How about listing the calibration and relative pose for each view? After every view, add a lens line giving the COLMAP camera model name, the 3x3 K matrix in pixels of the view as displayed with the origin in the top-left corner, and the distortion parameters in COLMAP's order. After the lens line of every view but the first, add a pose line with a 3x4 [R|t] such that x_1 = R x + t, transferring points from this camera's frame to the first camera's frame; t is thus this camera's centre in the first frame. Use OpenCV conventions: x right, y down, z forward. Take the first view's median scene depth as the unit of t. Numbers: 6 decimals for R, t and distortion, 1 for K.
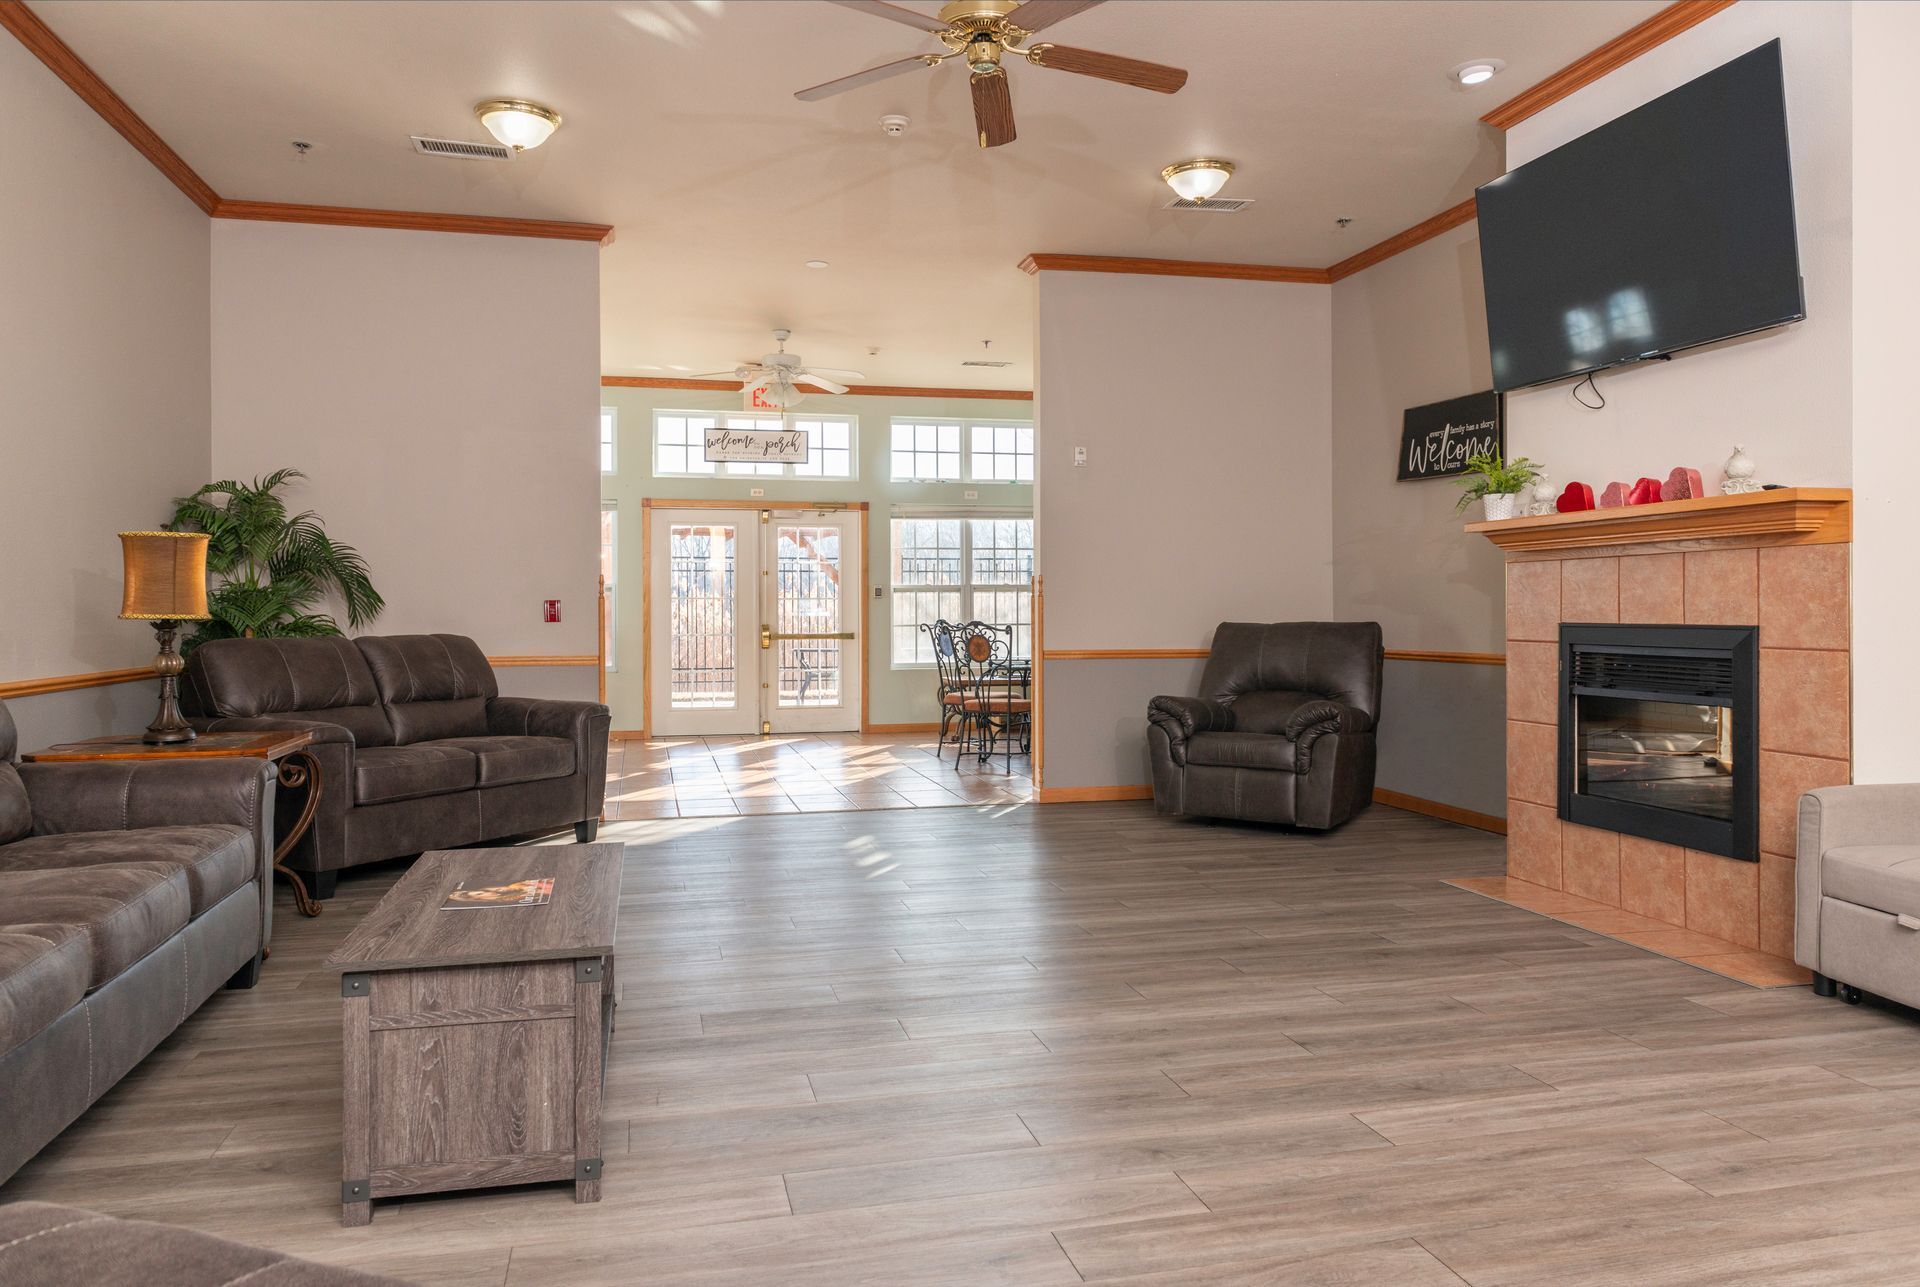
lens RADIAL K [[1339.3, 0, 963.4], [0, 1339.3, 608.9], [0, 0, 1]] dist [-0.004819, -0.000351]
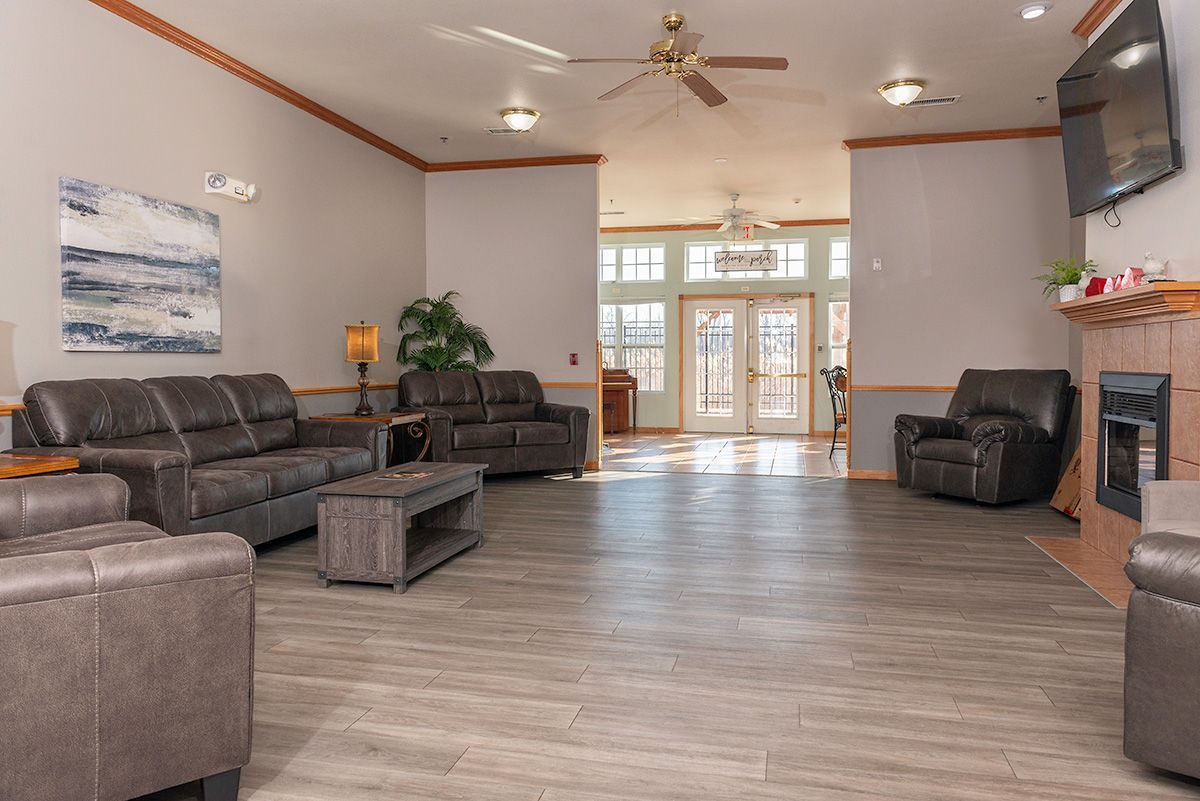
lens RADIAL K [[882.3, 0, 574.4], [0, 882.3, 381.0], [0, 0, 1]] dist [-0.001346, -0.001025]
pose [[0.874465, 0.016987, -0.484792, 0.334420], [-0.004278, 0.999618, 0.027311, -0.001954], [0.485070, -0.021808, 0.874203, -0.117358]]
